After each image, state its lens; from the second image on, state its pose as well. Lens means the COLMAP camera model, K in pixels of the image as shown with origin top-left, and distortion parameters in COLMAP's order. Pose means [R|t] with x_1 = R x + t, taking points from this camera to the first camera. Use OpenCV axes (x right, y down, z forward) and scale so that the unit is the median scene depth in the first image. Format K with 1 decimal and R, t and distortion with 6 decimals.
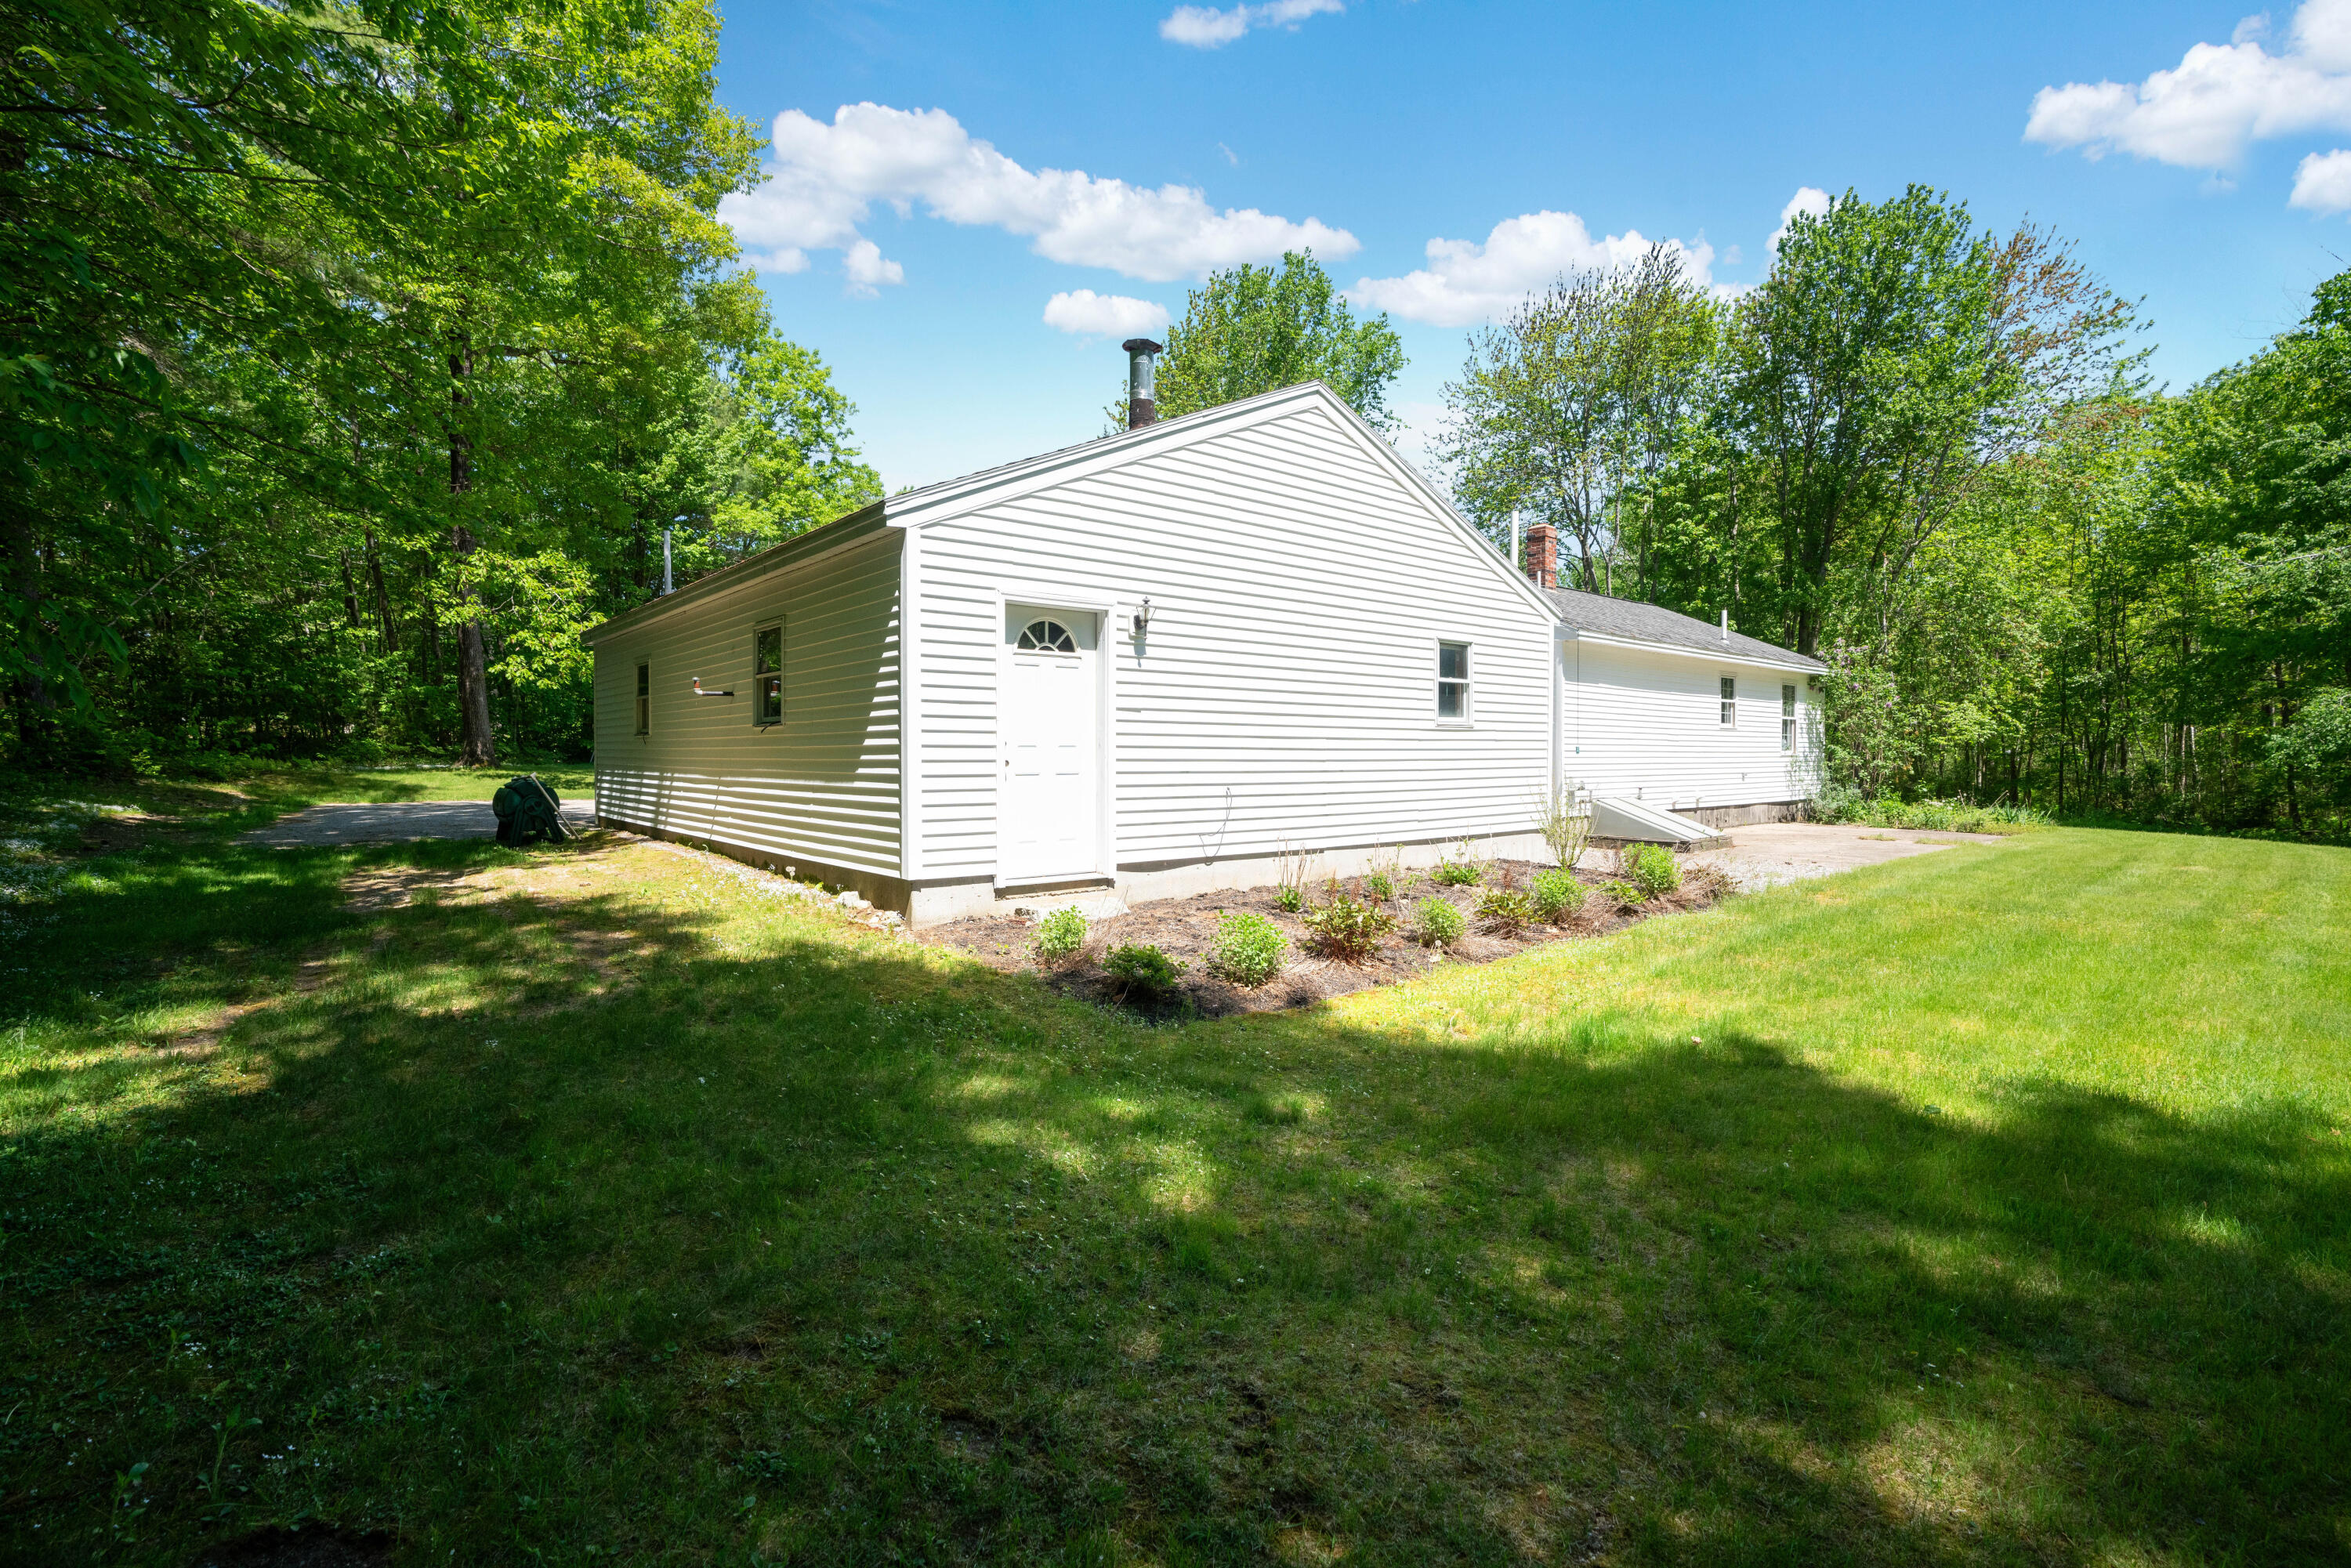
lens RADIAL K [[1085.5, 0, 1234.9], [0, 1085.5, 758.2], [0, 0, 1]] dist [-0.032639, 0.002373]
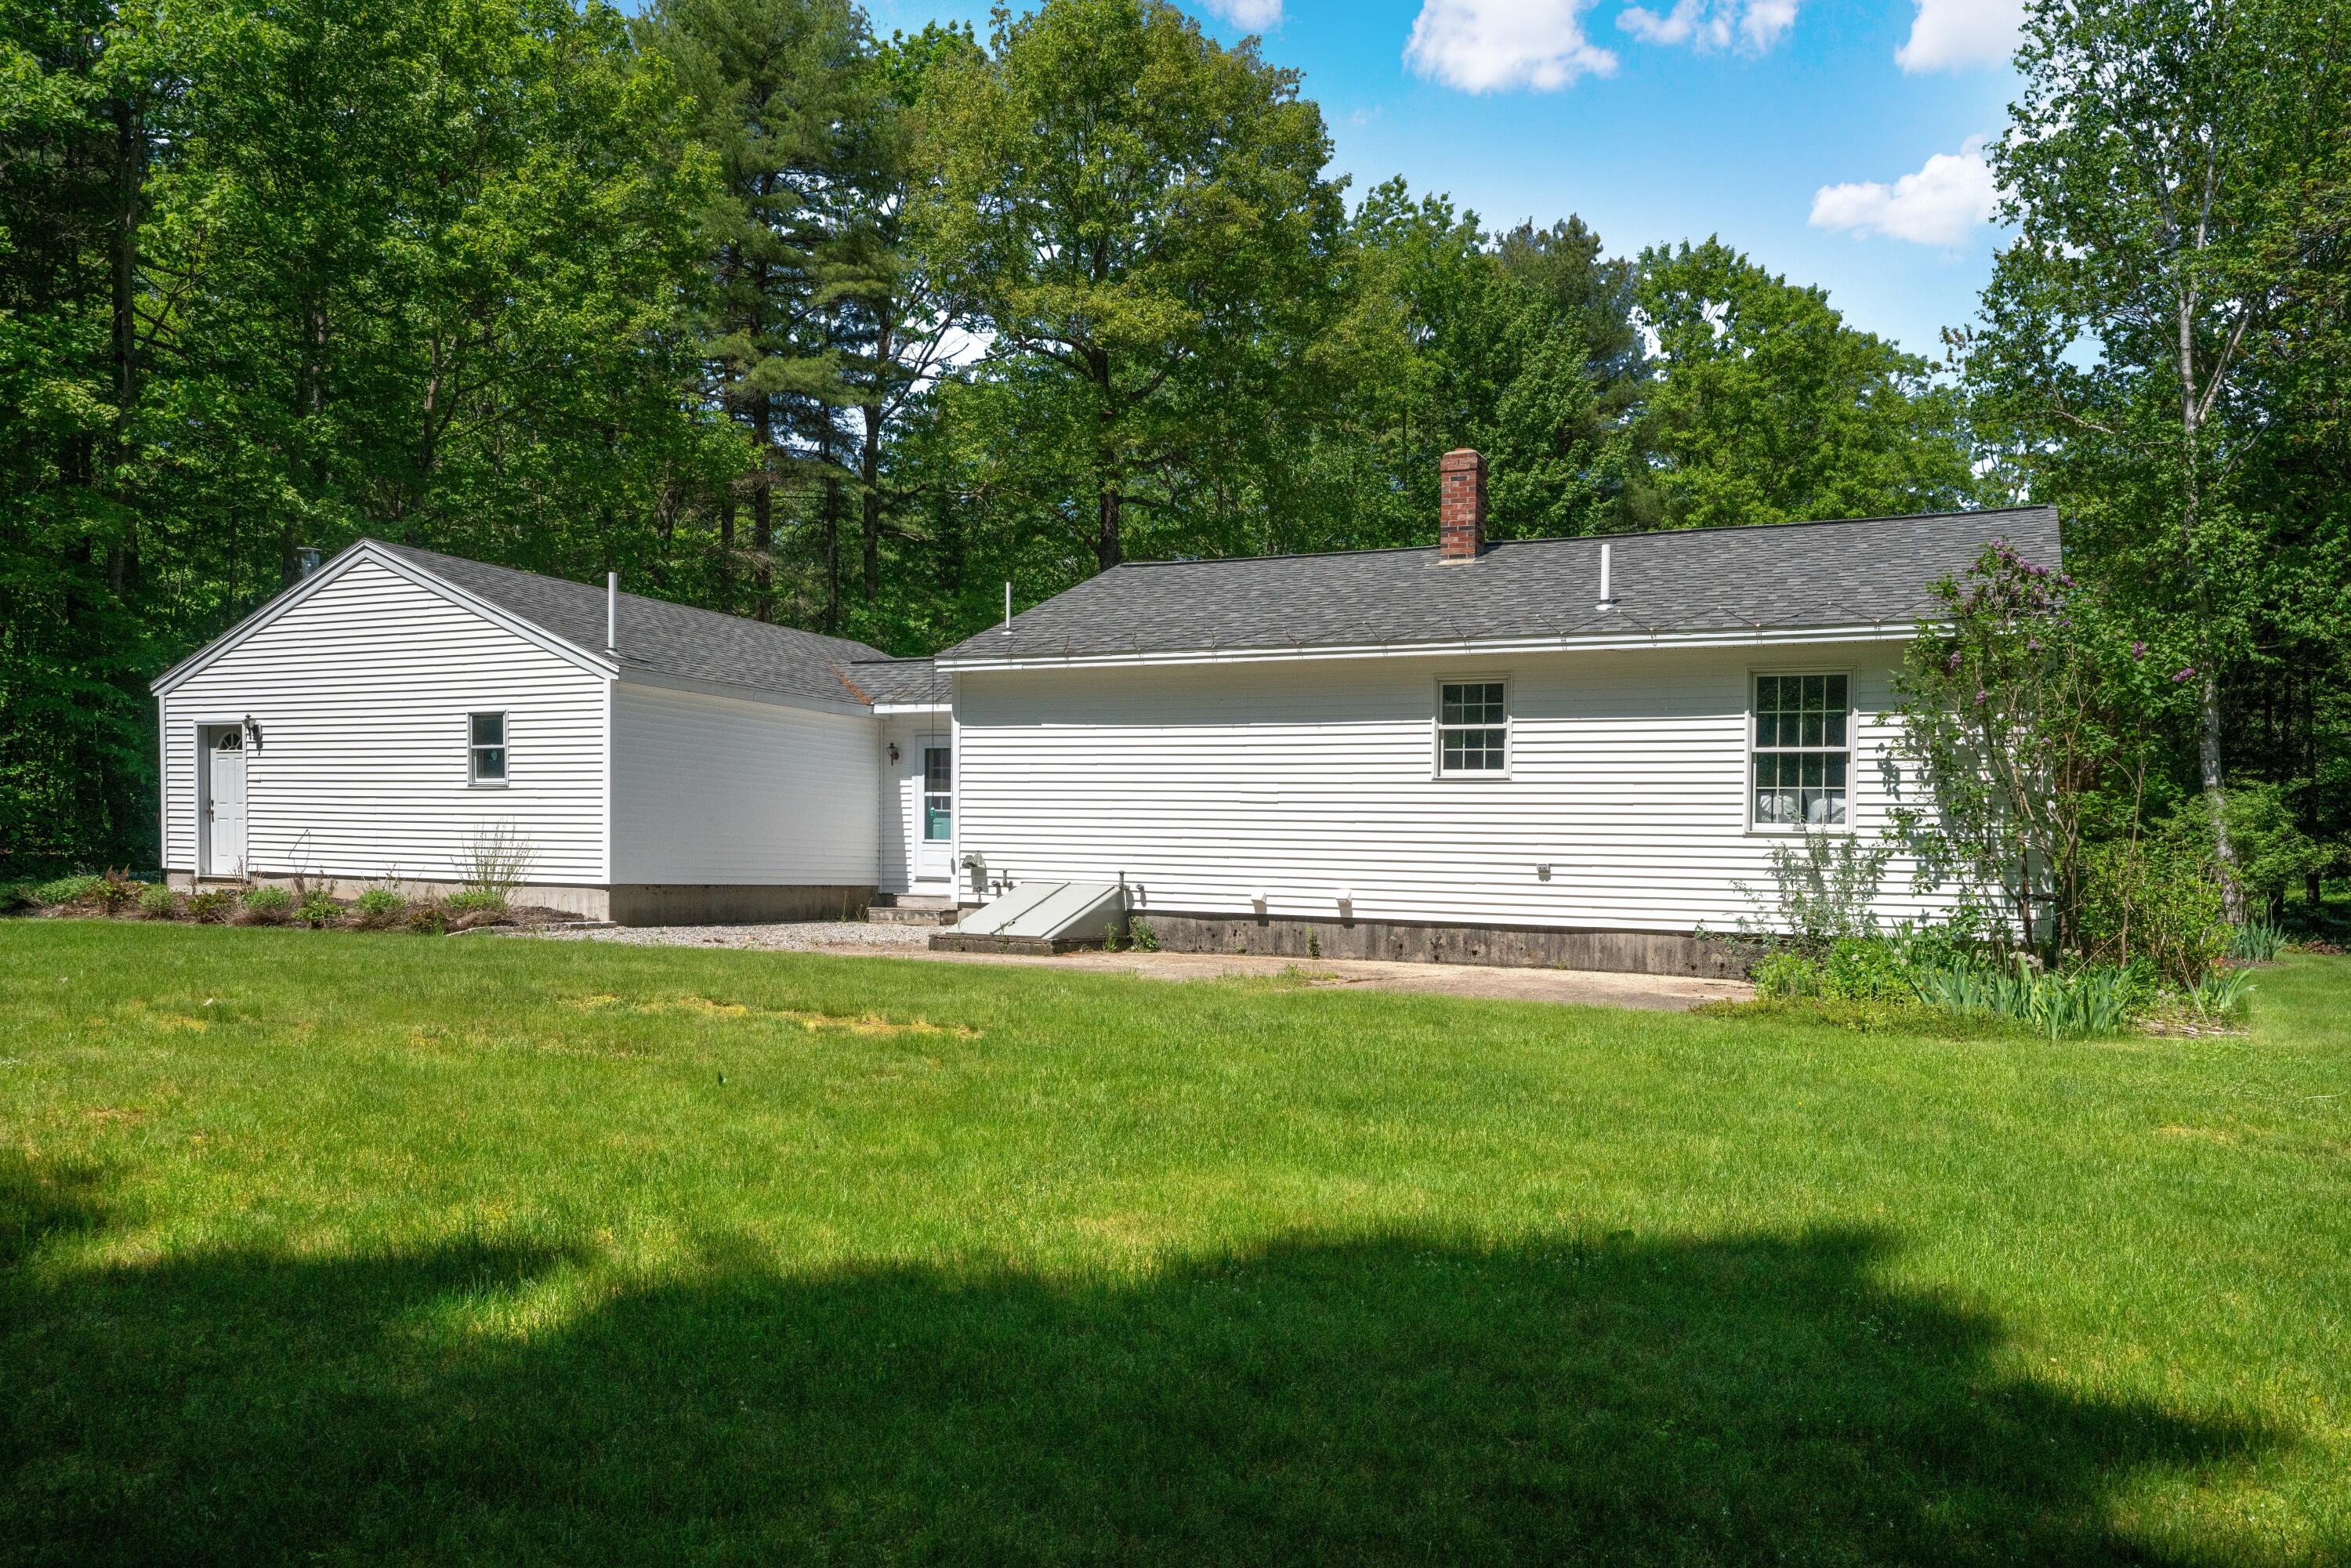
lens RADIAL K [[1620.7, 0, 1124.4], [0, 1620.7, 888.8], [0, 0, 1]] dist [0.004066, 0.000378]
pose [[0.373029, 0.024198, -0.927504, 2.365314], [-0.027846, 0.999501, 0.014877, 0.040290], [0.927402, 0.020278, 0.373517, 1.131351]]
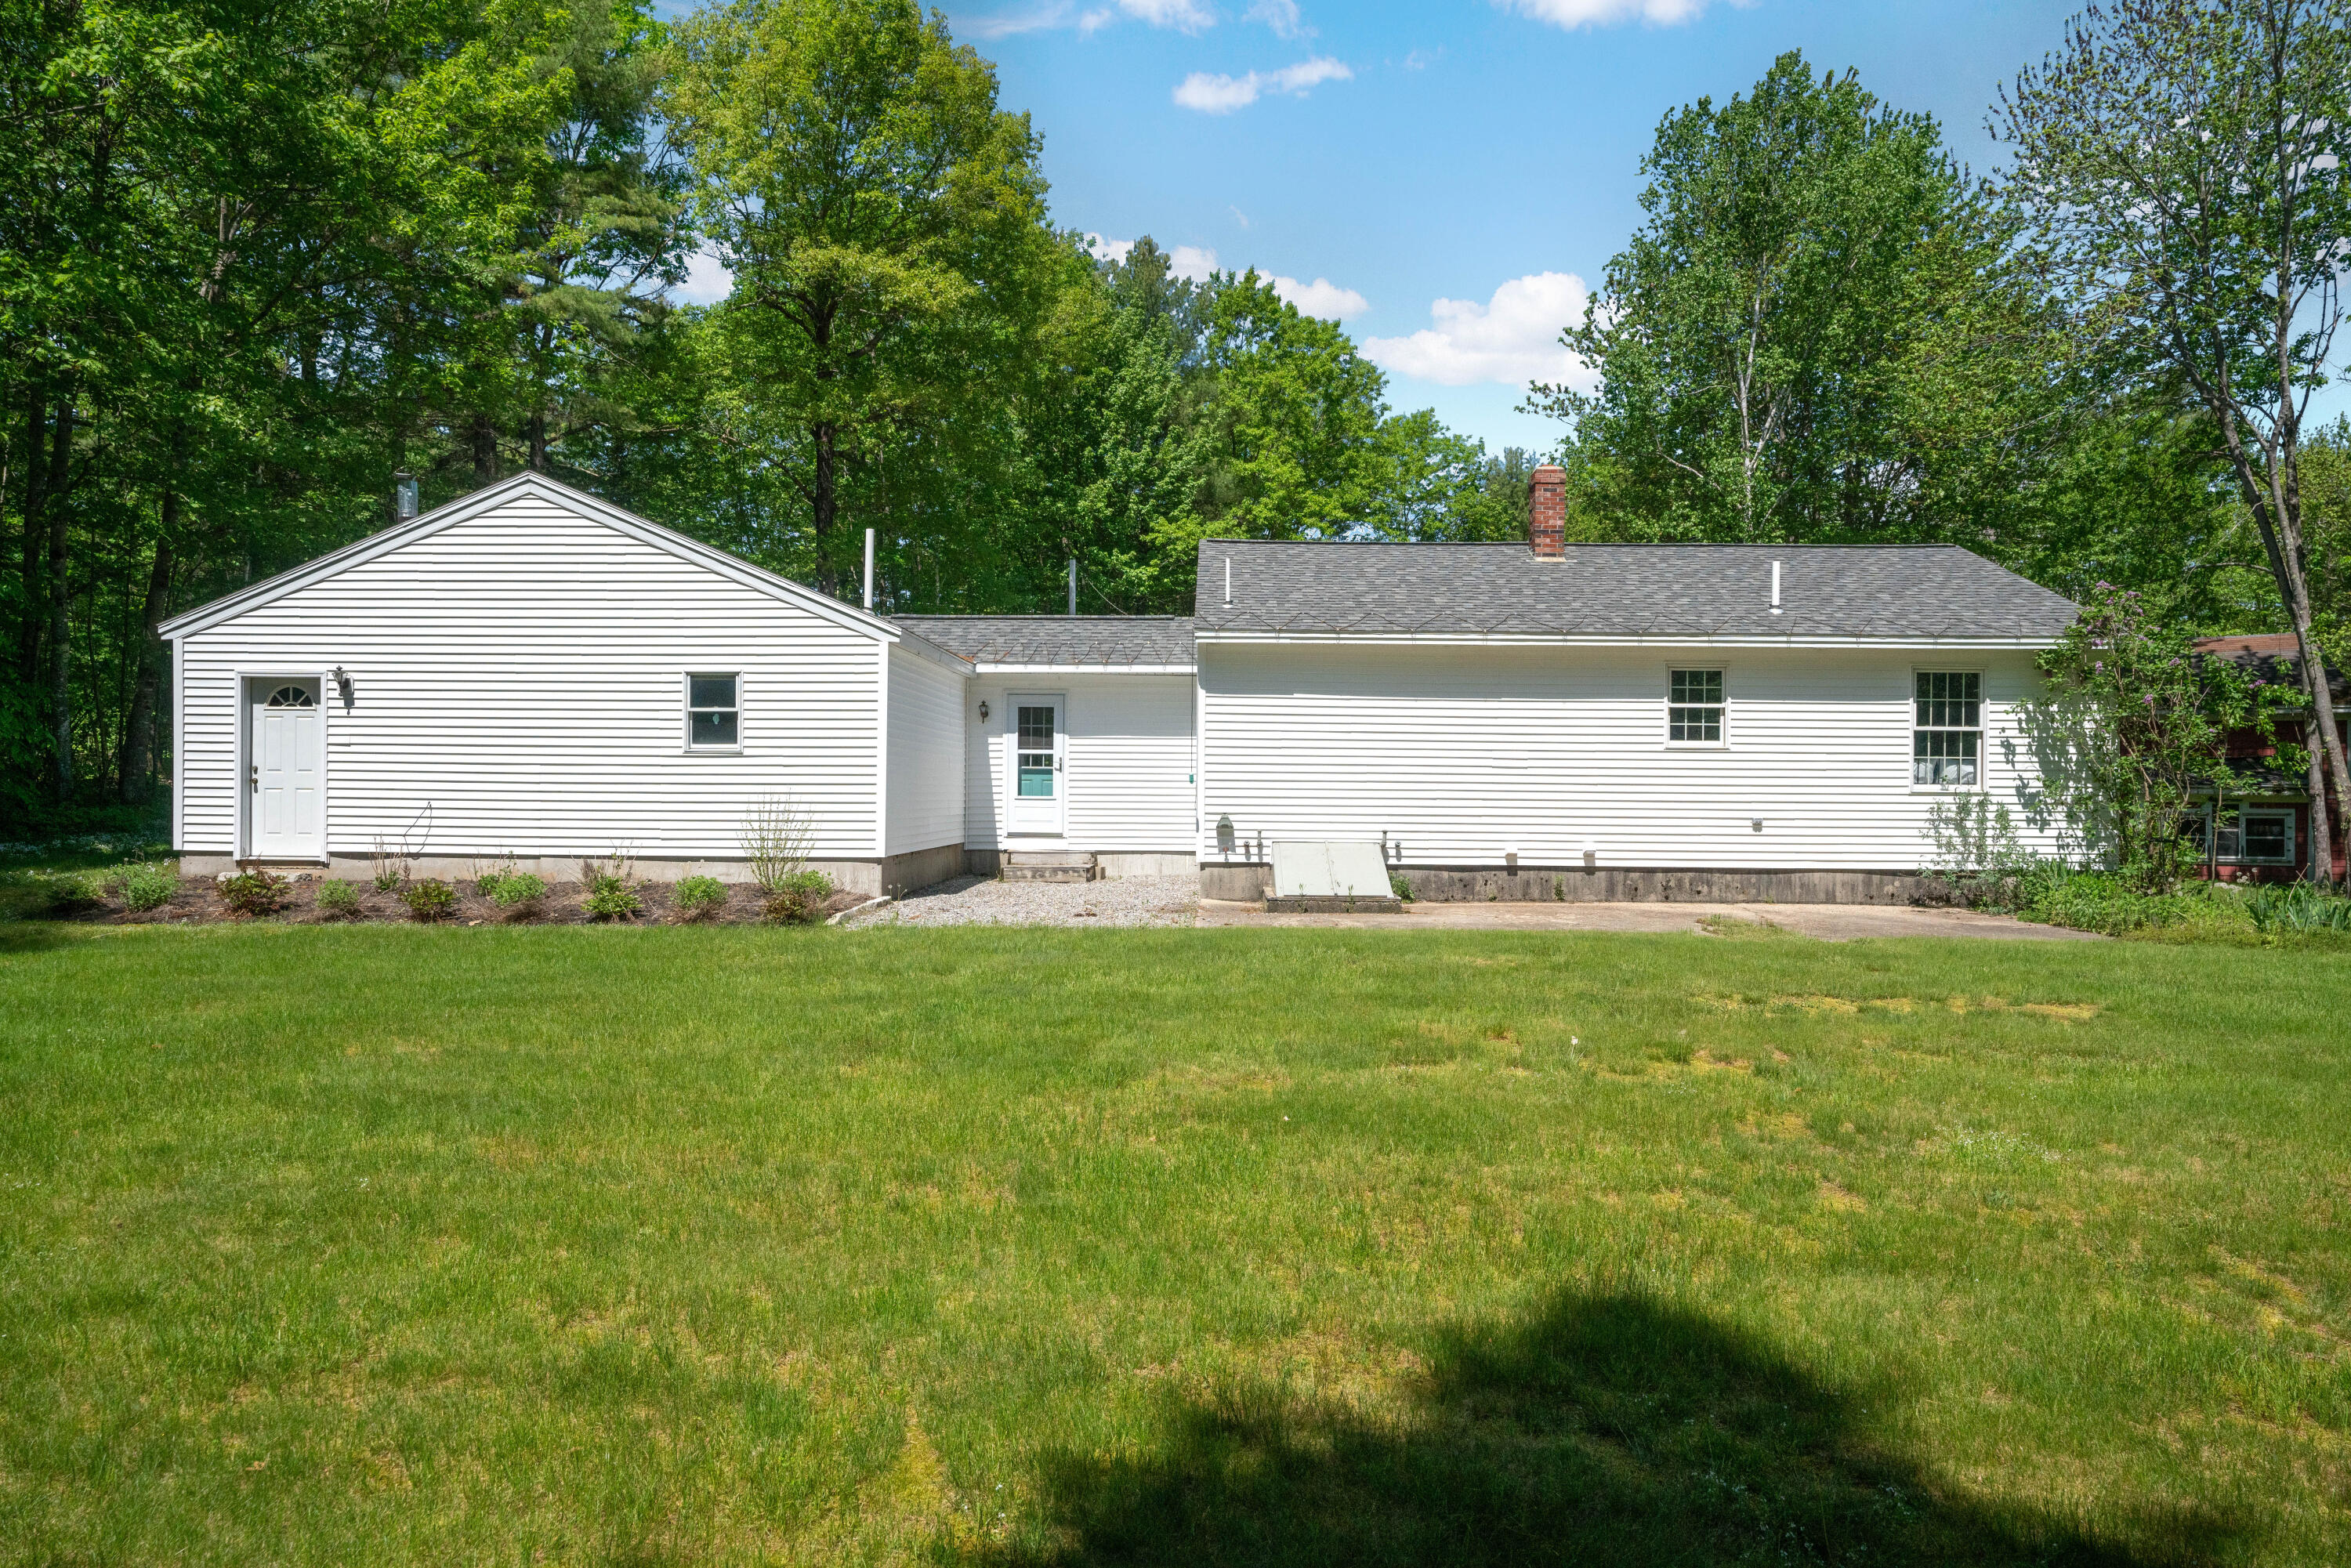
lens RADIAL K [[1465.1, 0, 1154.2], [0, 1465.1, 785.8], [0, 0, 1]] dist [-0.013632, 0.003899]
pose [[0.722856, 0.004414, -0.690984, 1.719502], [-0.011648, 0.999915, -0.005798, 0.006679], [0.690900, 0.012240, 0.722846, 0.304783]]
